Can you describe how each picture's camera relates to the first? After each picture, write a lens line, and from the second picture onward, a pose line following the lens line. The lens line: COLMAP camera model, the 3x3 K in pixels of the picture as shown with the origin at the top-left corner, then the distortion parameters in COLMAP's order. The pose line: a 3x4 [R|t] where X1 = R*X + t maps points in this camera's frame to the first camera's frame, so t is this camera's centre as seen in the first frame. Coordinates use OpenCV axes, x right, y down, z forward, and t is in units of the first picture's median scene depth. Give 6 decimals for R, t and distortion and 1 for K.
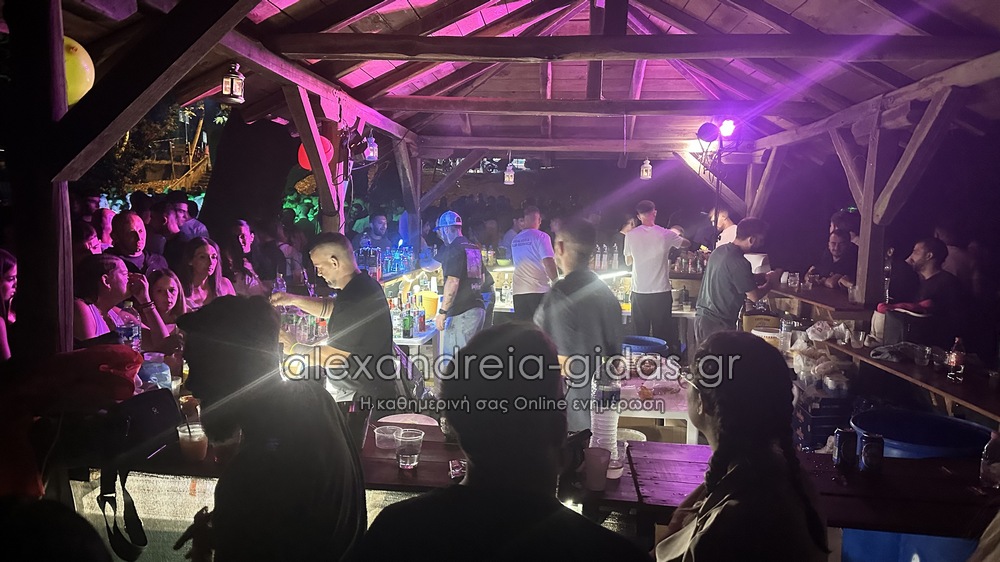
lens RADIAL K [[682.5, 0, 500.0], [0, 682.5, 281.0], [0, 0, 1]] dist [0.070149, -0.117595]
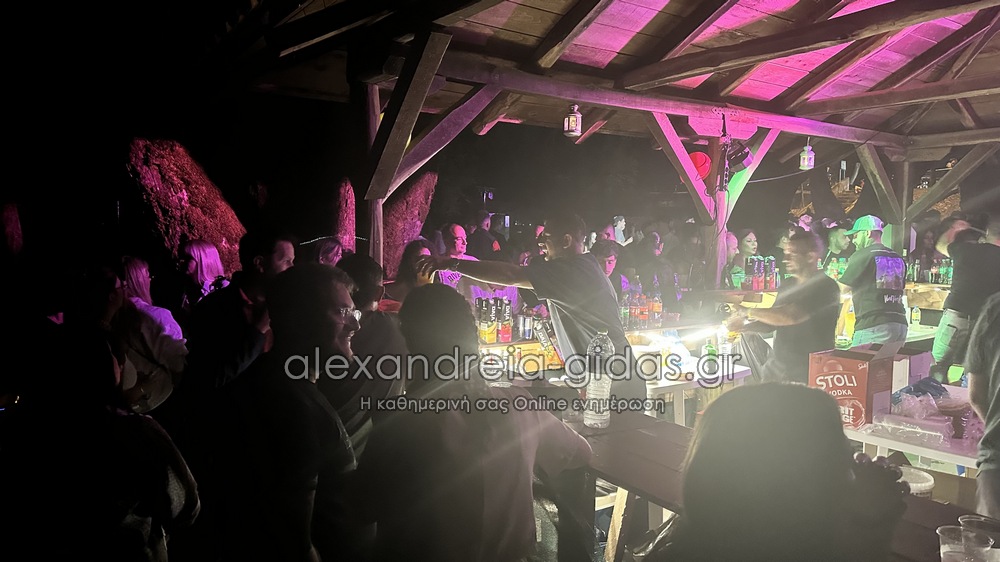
lens RADIAL K [[682.5, 0, 500.0], [0, 682.5, 281.0], [0, 0, 1]] dist [0.070149, -0.117595]
pose [[0.633010, 0.026214, -0.773699, 0.382477], [-0.059669, 0.998105, -0.015002, 0.027462], [0.771840, 0.055662, 0.633375, 0.077647]]
